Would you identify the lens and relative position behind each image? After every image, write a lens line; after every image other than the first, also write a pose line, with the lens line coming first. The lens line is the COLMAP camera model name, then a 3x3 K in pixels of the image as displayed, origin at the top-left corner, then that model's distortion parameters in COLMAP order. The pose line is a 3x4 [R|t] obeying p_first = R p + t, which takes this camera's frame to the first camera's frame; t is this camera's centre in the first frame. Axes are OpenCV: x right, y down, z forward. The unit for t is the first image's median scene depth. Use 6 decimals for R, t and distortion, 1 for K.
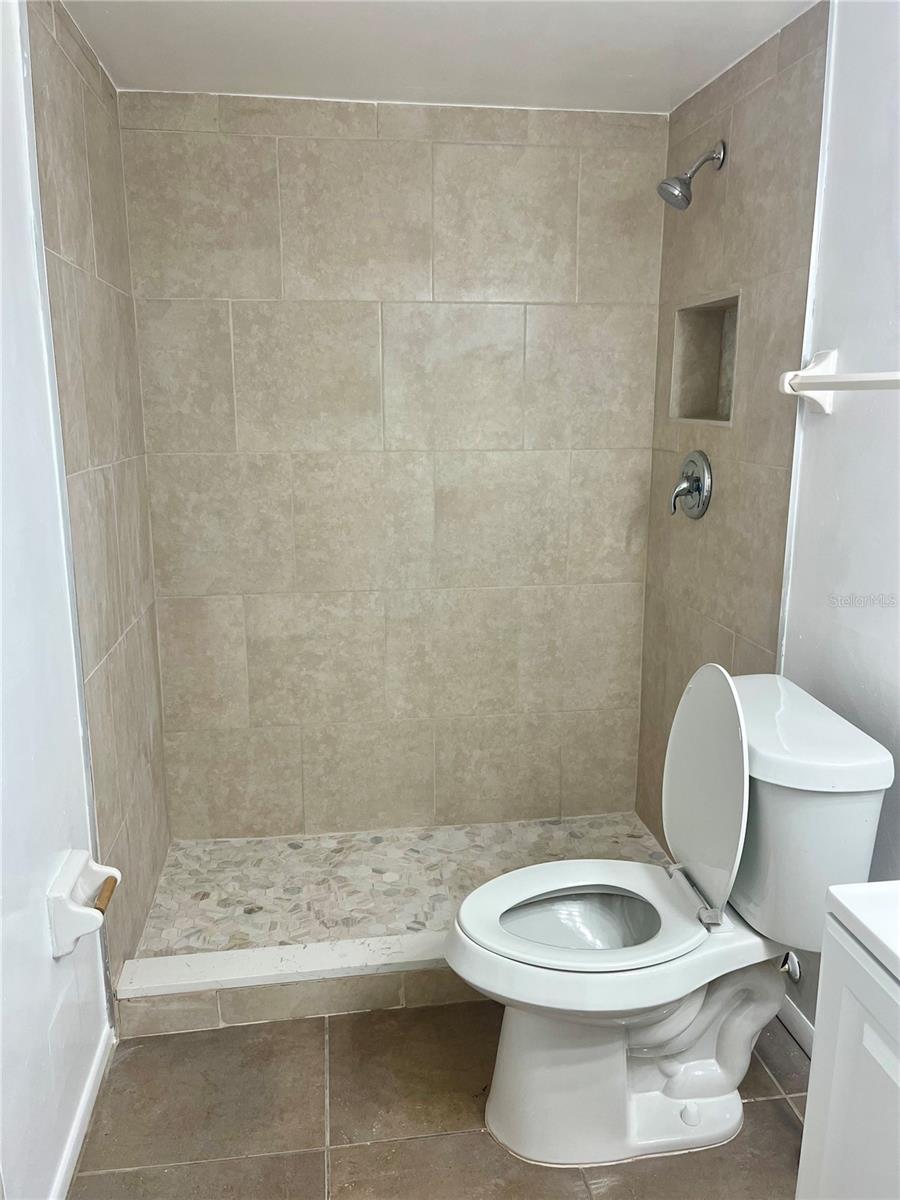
lens RADIAL K [[919.6, 0, 450.0], [0, 919.6, 600.0], [0, 0, 1]] dist [0.044298, -0.055169]
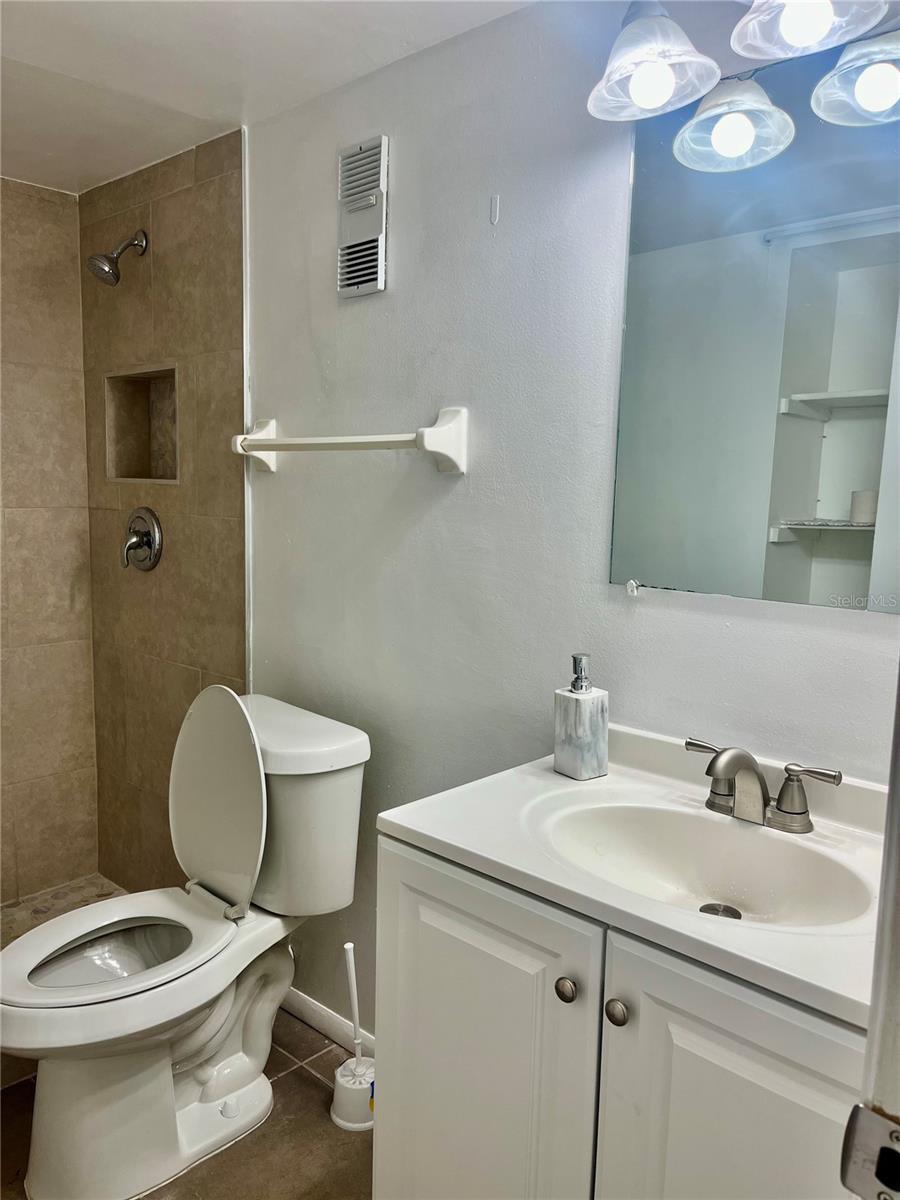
lens RADIAL K [[919.6, 0, 450.0], [0, 919.6, 600.0], [0, 0, 1]] dist [0.044298, -0.055169]
pose [[0.782246, -0.058937, 0.620176, -0.124764], [0.112667, 0.992483, -0.047792, 0.036100], [-0.612697, 0.107258, 0.783006, -0.044174]]
